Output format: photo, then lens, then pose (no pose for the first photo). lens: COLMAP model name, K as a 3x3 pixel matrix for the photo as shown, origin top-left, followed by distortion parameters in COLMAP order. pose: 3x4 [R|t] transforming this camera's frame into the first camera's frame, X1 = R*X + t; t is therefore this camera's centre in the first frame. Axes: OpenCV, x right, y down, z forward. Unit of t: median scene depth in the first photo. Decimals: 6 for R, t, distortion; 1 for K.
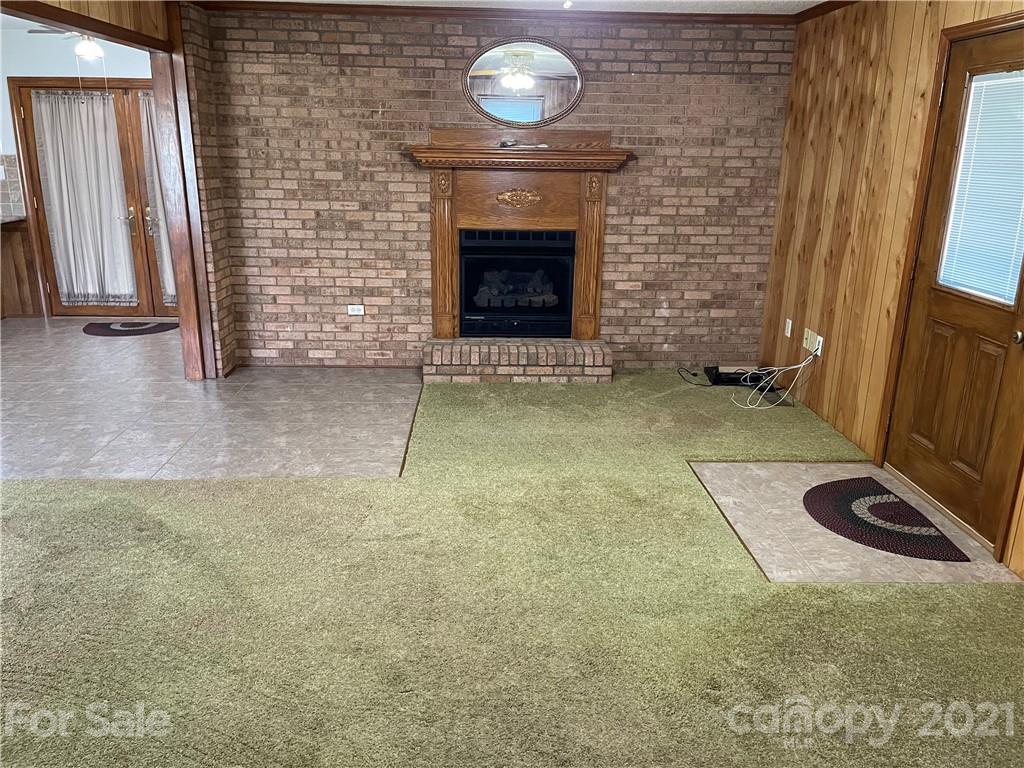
lens RADIAL K [[779.8, 0, 515.4], [0, 779.8, 378.8], [0, 0, 1]] dist [0.116783, -0.132247]
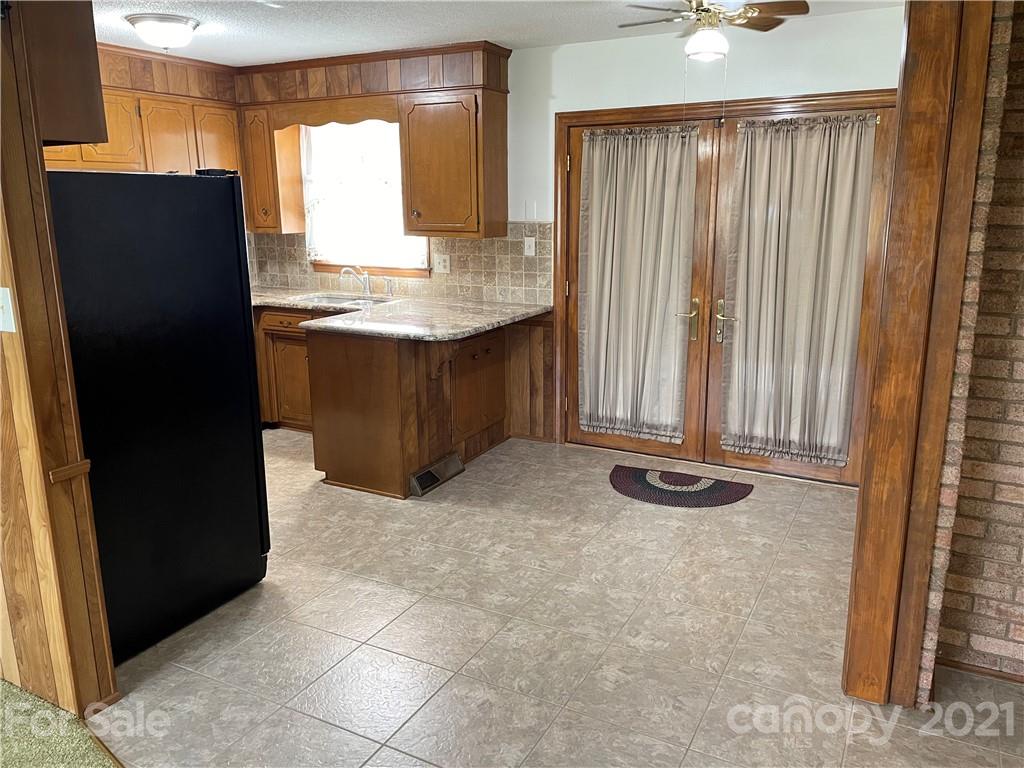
lens RADIAL K [[779.8, 0, 515.4], [0, 779.8, 378.8], [0, 0, 1]] dist [0.116783, -0.132247]
pose [[0.864068, 0.090334, -0.495203, -0.360173], [-0.119018, 0.992535, -0.026616, -0.145387], [0.489102, 0.081936, 0.868369, 0.472540]]
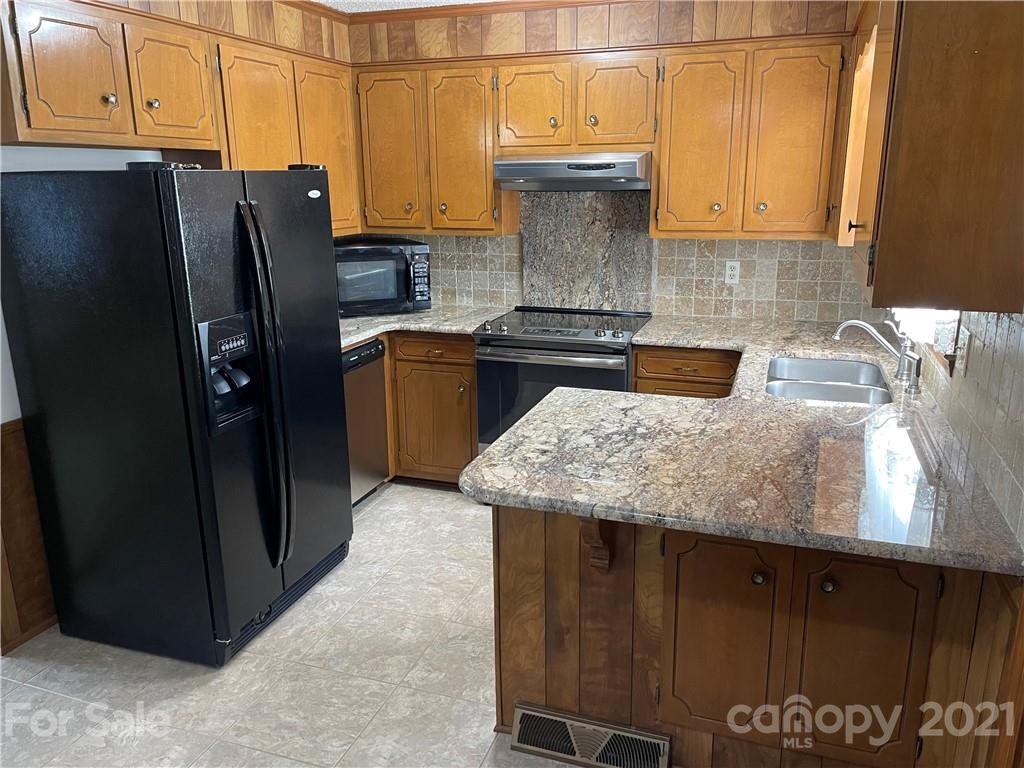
lens RADIAL K [[779.8, 0, 515.4], [0, 779.8, 378.8], [0, 0, 1]] dist [0.116783, -0.132247]
pose [[-0.377783, 0.220730, -0.899199, -0.467517], [-0.251125, 0.910338, 0.328970, -0.348107], [0.891188, 0.350091, -0.288480, 1.121455]]
